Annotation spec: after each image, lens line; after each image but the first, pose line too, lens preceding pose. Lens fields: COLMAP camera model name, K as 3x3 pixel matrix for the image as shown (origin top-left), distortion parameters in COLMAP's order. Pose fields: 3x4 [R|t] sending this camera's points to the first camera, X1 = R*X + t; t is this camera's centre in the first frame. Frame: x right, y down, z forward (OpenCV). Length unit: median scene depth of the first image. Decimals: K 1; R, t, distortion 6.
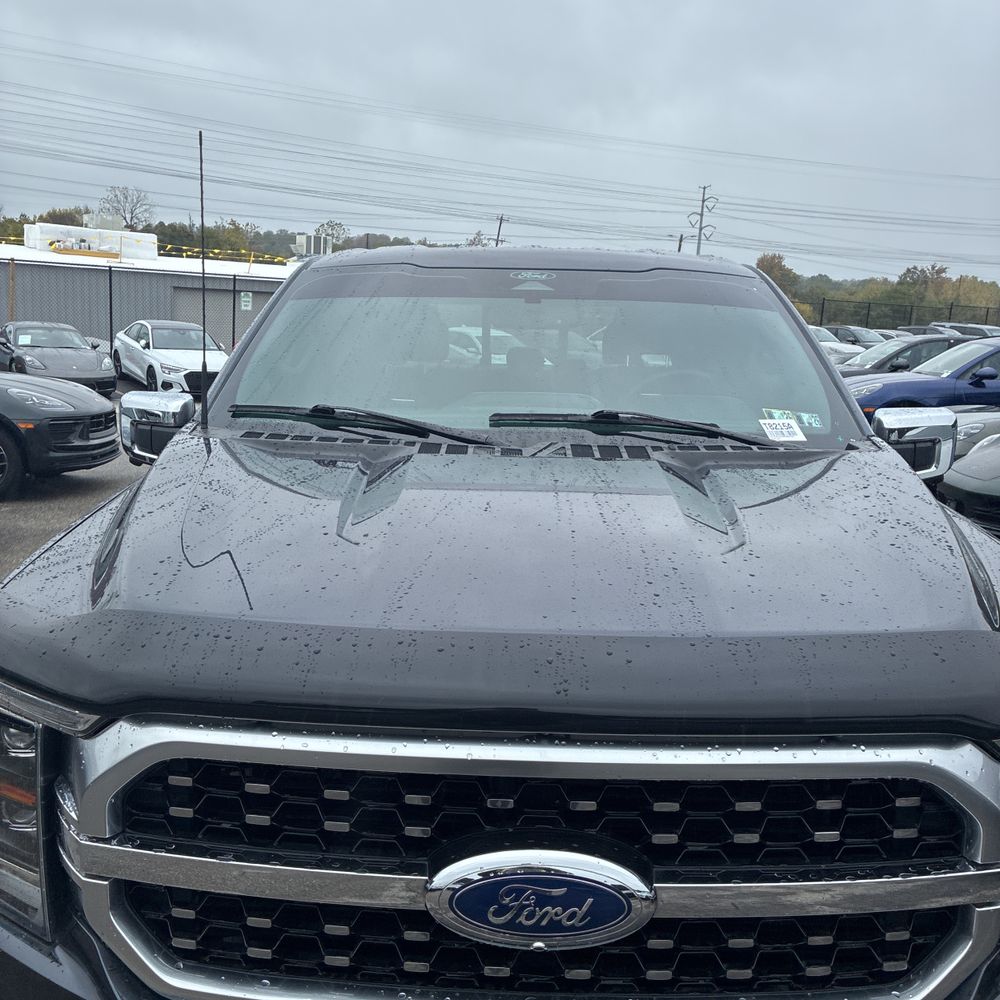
lens RADIAL K [[1011.7, 0, 493.9], [0, 1011.7, 474.2], [0, 0, 1]] dist [0.060396, -0.067062]
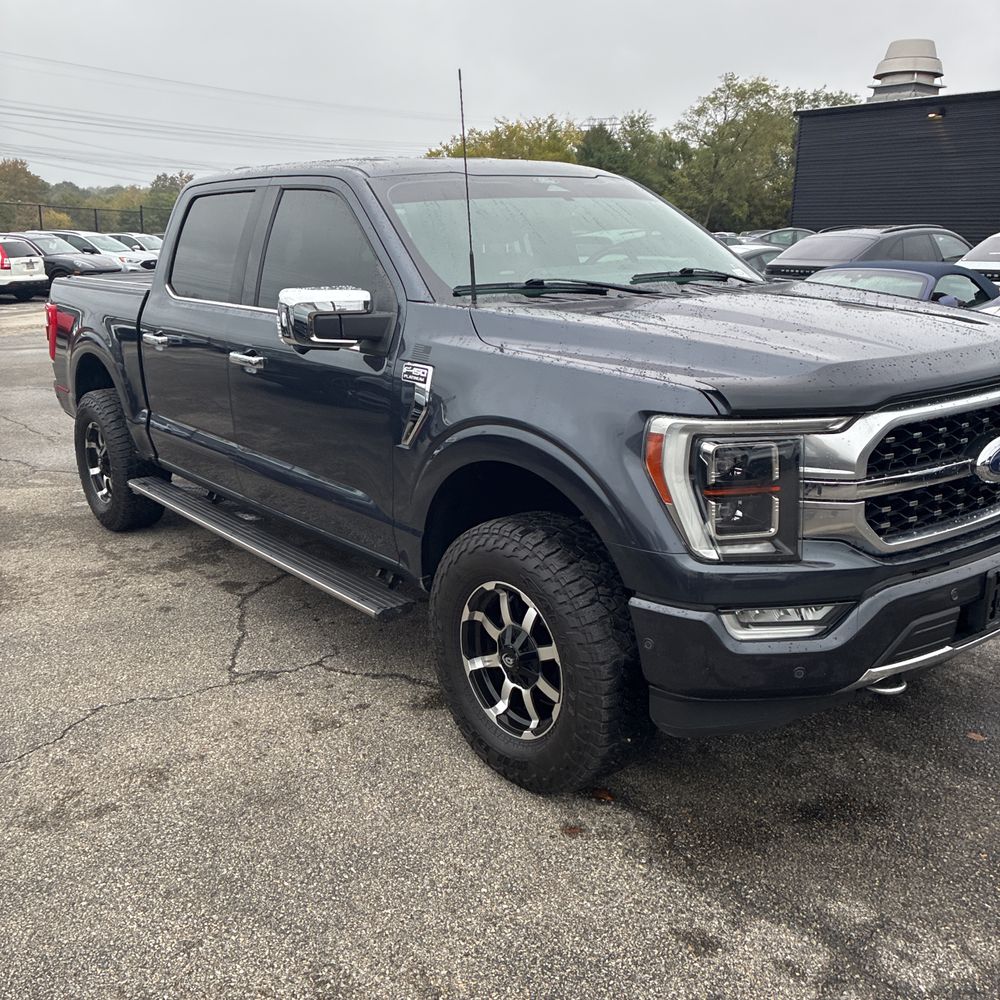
lens RADIAL K [[1011.7, 0, 493.9], [0, 1011.7, 474.2], [0, 0, 1]] dist [0.060396, -0.067062]
pose [[0.769152, -0.181802, 0.612660, -0.224301], [0.128902, 0.983112, 0.129903, 0.001356], [-0.625931, -0.020942, 0.779598, -0.005243]]
